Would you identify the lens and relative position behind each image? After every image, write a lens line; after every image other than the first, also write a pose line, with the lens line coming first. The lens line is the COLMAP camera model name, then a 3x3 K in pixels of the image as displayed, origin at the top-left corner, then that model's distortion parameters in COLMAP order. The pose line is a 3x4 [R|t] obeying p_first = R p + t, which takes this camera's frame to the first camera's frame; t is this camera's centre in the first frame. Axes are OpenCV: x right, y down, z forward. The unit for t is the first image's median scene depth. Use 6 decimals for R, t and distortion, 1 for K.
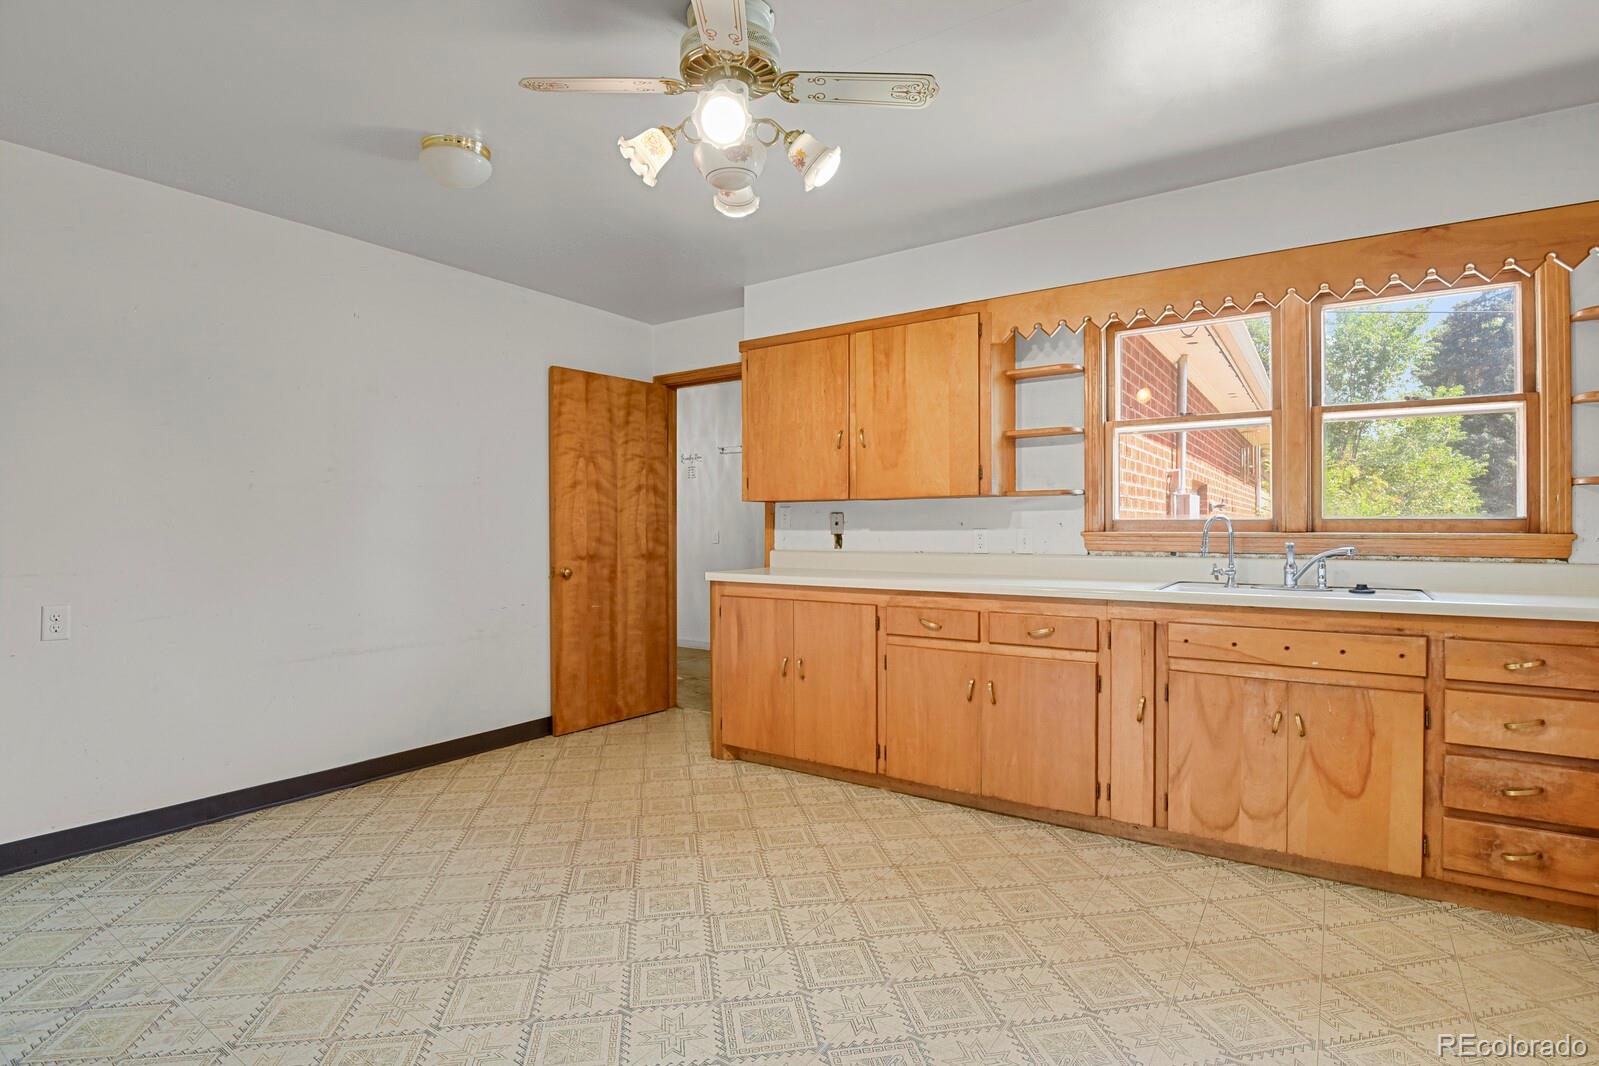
lens RADIAL K [[784.9, 0, 808.4], [0, 784.9, 527.3], [0, 0, 1]] dist [-0.010821, -0.011303]
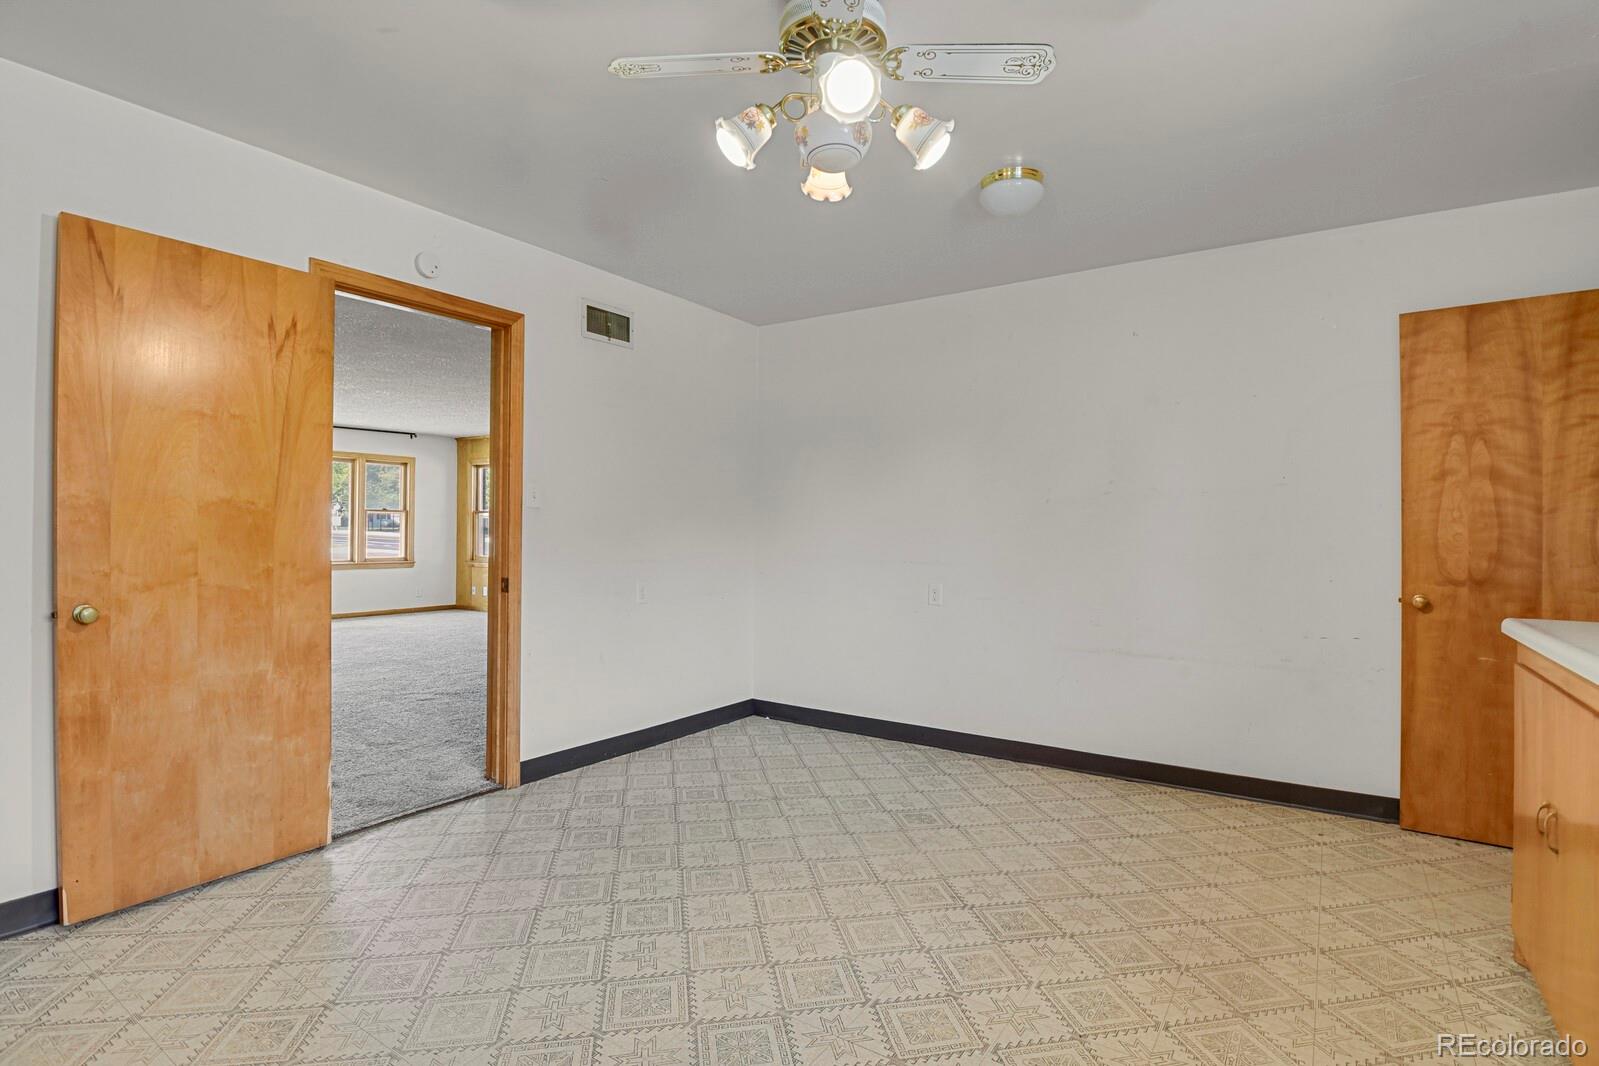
lens RADIAL K [[784.9, 0, 808.4], [0, 784.9, 527.3], [0, 0, 1]] dist [-0.010821, -0.011303]
pose [[0.005926, -0.006640, -0.999960, 0.436710], [-0.007563, 0.999949, -0.006685, -0.000469], [0.999954, 0.007602, 0.005875, 0.509903]]
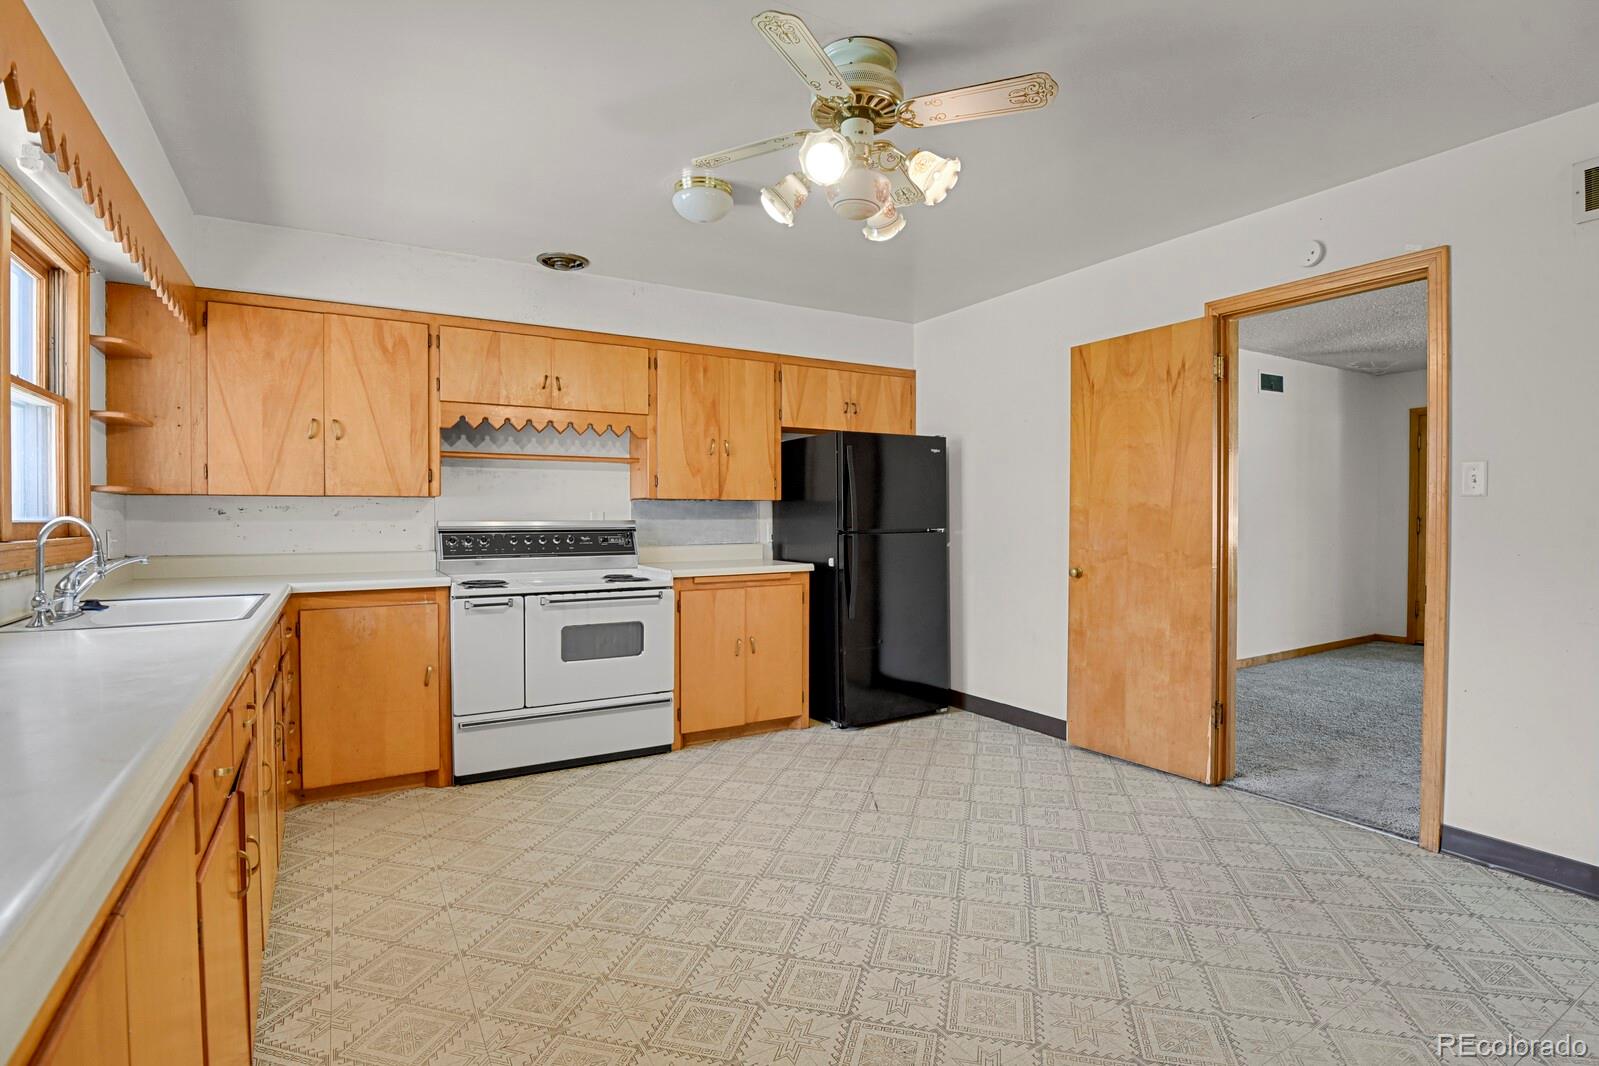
lens RADIAL K [[784.9, 0, 808.4], [0, 784.9, 527.3], [0, 0, 1]] dist [-0.010821, -0.011303]
pose [[-0.908210, -0.004735, 0.418489, -0.259636], [0.002998, 0.999837, 0.017819, -0.013880], [-0.418505, 0.017438, -0.908047, 1.062875]]
